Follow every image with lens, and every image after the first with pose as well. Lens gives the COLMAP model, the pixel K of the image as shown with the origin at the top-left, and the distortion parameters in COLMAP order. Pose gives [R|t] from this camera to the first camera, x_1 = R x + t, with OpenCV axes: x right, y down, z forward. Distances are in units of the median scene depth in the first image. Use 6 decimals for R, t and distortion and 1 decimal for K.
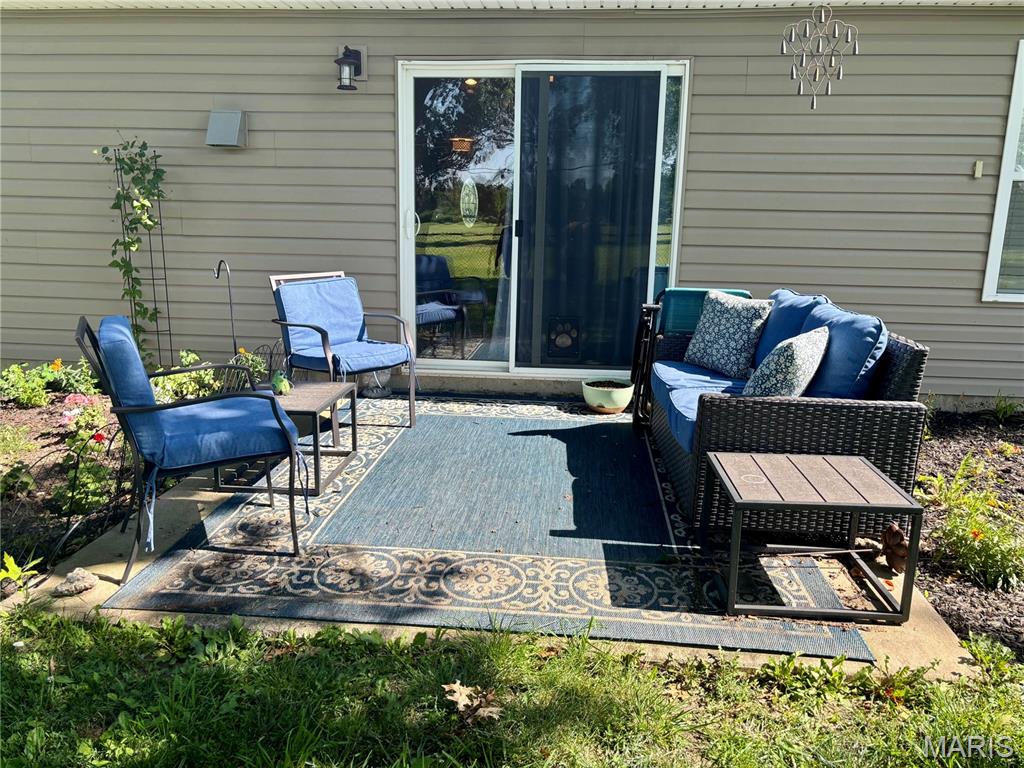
lens RADIAL K [[762.2, 0, 512.0], [0, 762.2, 384.0], [0, 0, 1]] dist [0.050954, -0.060226]
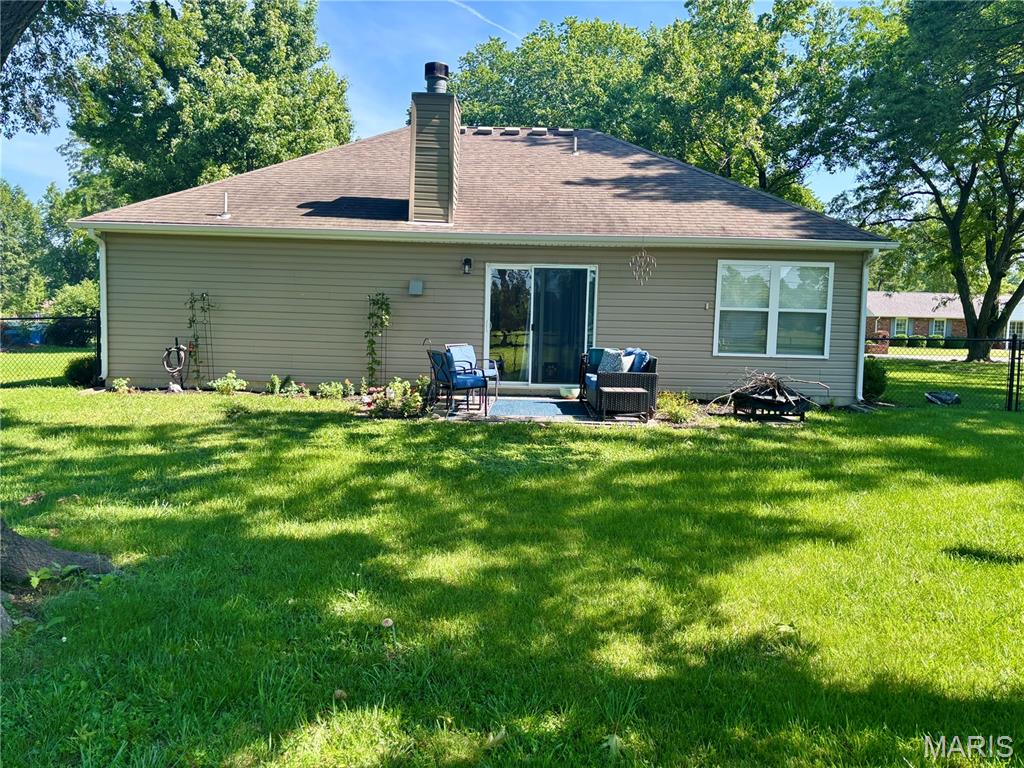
lens RADIAL K [[762.2, 0, 512.0], [0, 762.2, 384.0], [0, 0, 1]] dist [0.050954, -0.060226]
pose [[0.997163, -0.002112, 0.075243, -0.254625], [0.011711, 0.991789, -0.127350, 0.305832], [-0.074357, 0.127870, 0.989000, -1.477182]]
